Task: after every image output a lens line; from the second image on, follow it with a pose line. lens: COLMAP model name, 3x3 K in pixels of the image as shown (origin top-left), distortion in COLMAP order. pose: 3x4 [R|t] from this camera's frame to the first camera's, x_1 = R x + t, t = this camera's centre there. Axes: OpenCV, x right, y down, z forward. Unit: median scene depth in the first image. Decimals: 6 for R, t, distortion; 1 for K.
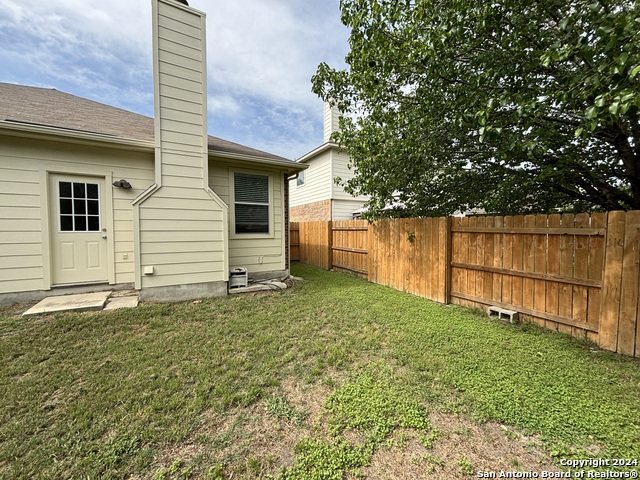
lens RADIAL K [[258.6, 0, 318.9], [0, 258.6, 239.5], [0, 0, 1]] dist [-0.000619, 0.000106]
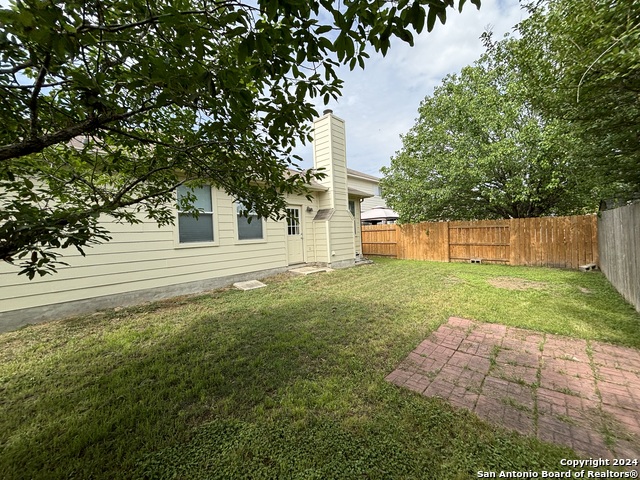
lens RADIAL K [[258.6, 0, 319.8], [0, 258.6, 239.7], [0, 0, 1]] dist [-0.000619, 0.000106]
pose [[0.952446, -0.046264, 0.301174, -1.265122], [0.052876, 0.998505, -0.013835, 0.037175], [-0.300084, 0.029102, 0.953469, -0.791391]]
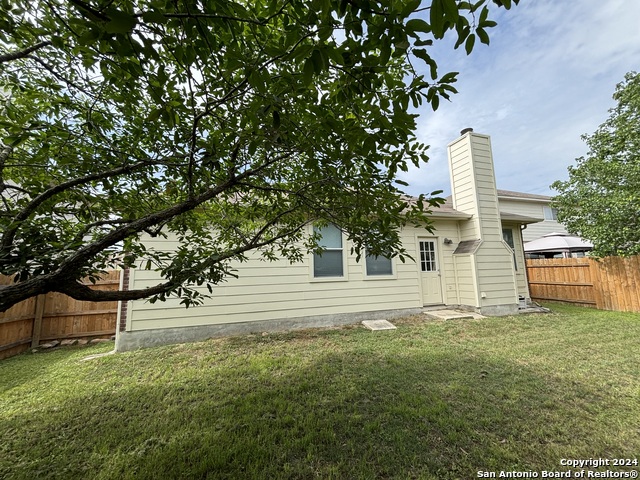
lens RADIAL K [[258.6, 0, 320.1], [0, 258.6, 239.3], [0, 0, 1]] dist [-0.000619, 0.000106]
pose [[0.977020, -0.052160, -0.206667, -1.207496], [0.017993, 0.986317, -0.163873, 0.023857], [0.212387, 0.156388, 0.964590, -0.724077]]
